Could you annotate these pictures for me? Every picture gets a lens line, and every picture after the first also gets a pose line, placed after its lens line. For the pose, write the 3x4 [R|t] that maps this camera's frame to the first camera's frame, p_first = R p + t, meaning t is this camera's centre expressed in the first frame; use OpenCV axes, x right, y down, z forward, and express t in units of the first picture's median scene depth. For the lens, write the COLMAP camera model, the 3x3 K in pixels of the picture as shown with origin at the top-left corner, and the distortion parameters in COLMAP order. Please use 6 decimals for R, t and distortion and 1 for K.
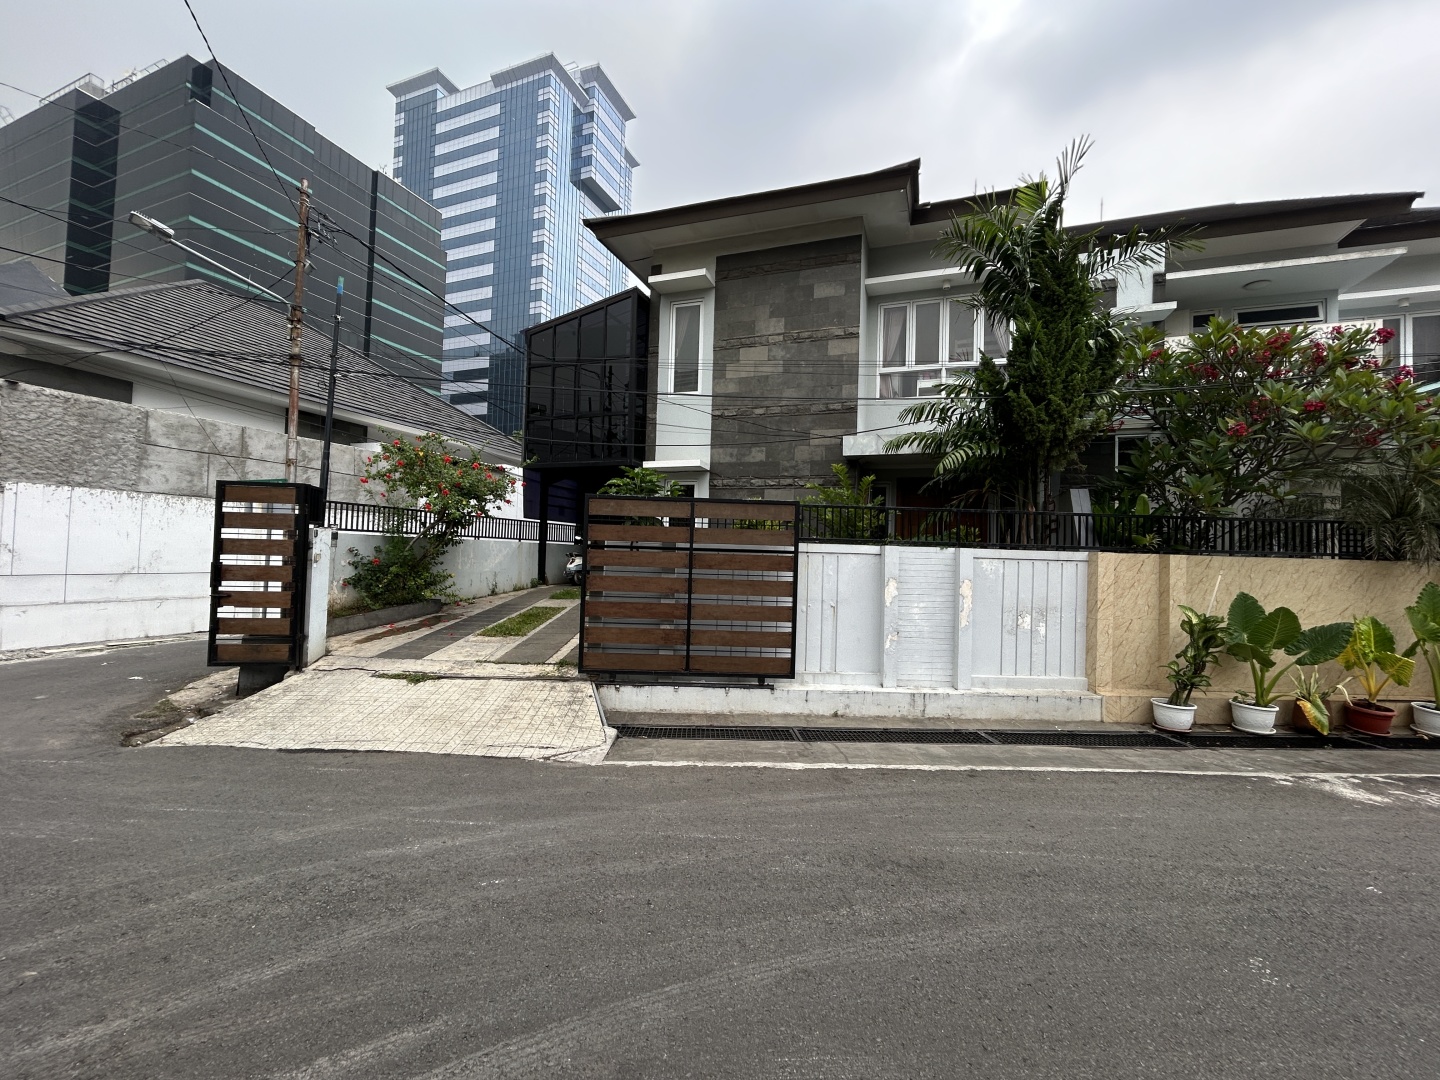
lens RADIAL K [[585.5, 0, 715.3], [0, 585.5, 537.1], [0, 0, 1]] dist [-0.001379, 0.000874]
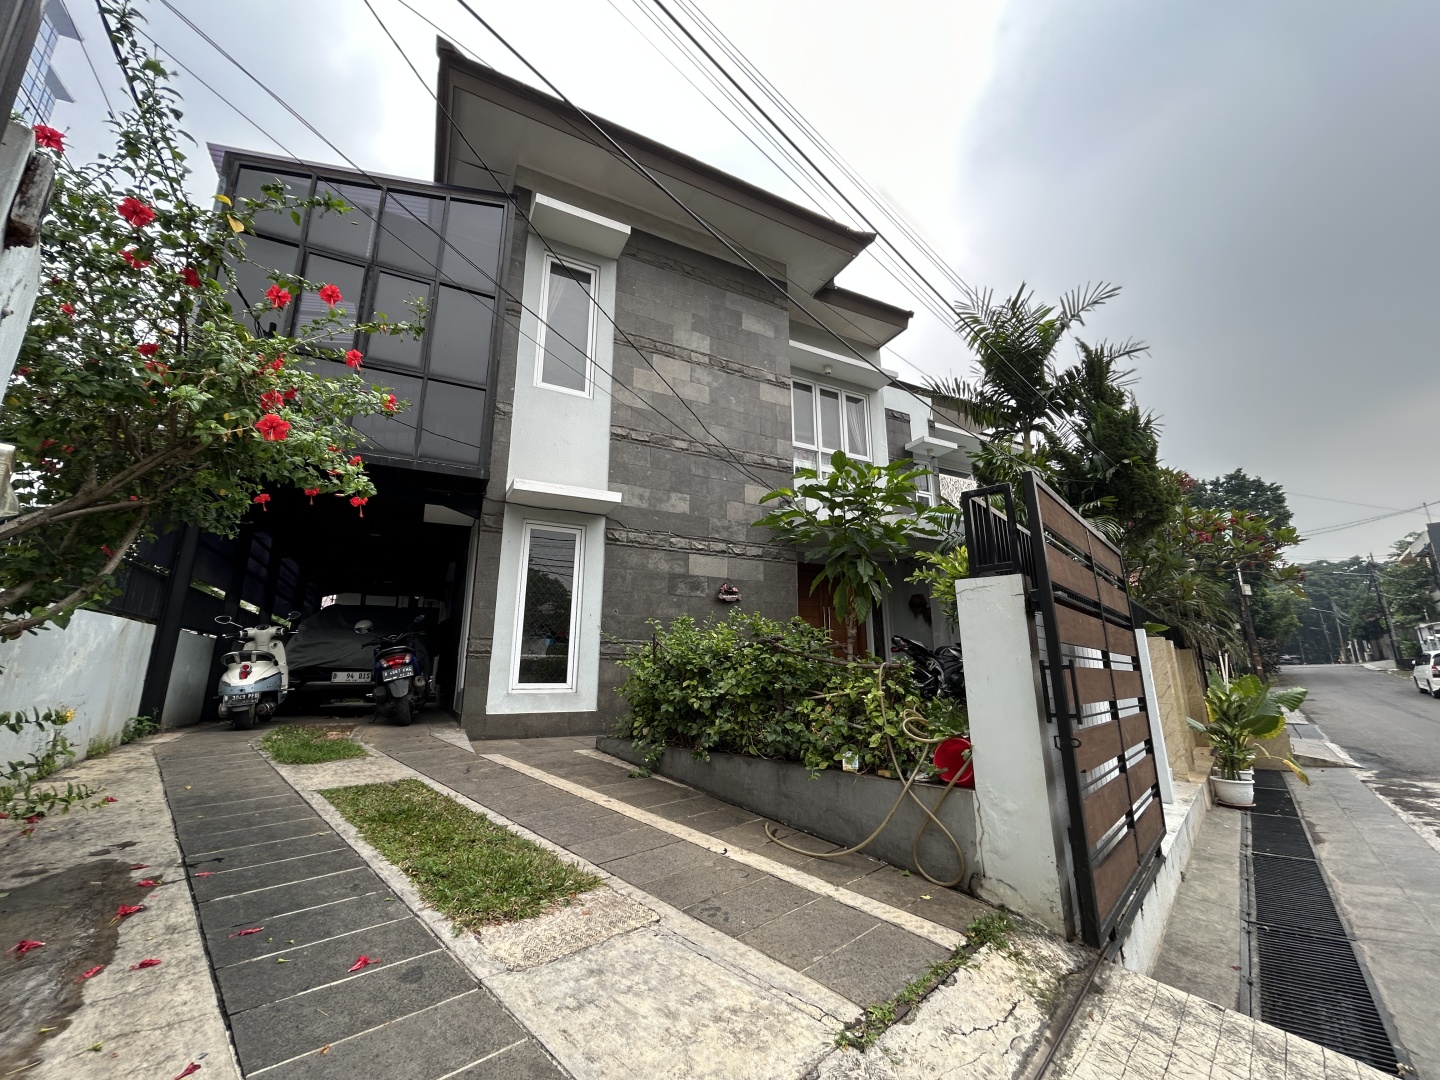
lens RADIAL K [[585.5, 0, 718.2], [0, 585.5, 534.4], [0, 0, 1]] dist [-0.001379, 0.000874]
pose [[0.679532, 0.147100, 0.718748, -0.641477], [-0.001092, 0.979894, -0.199515, 0.053806], [-0.733645, 0.134792, 0.666030, 0.849265]]
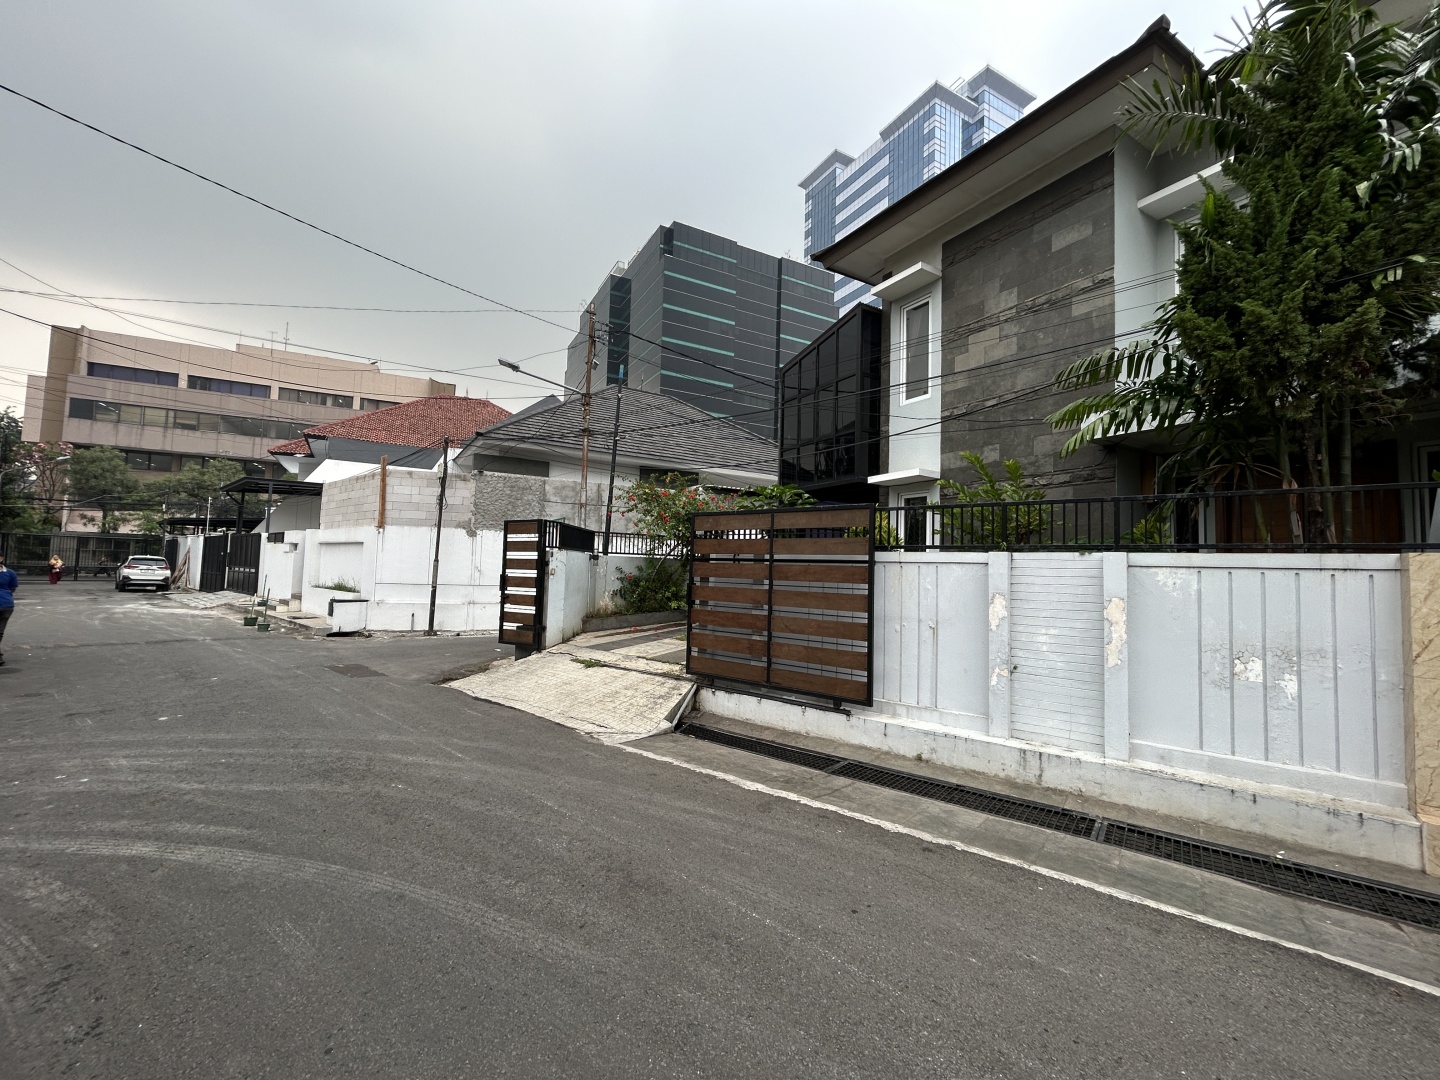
lens RADIAL K [[585.5, 0, 716.9], [0, 585.5, 535.1], [0, 0, 1]] dist [-0.001379, 0.000874]
pose [[0.770060, -0.045554, -0.636344, 0.499672], [0.012950, 0.998358, -0.055798, 0.030537], [0.637841, 0.034727, 0.769385, 0.164746]]
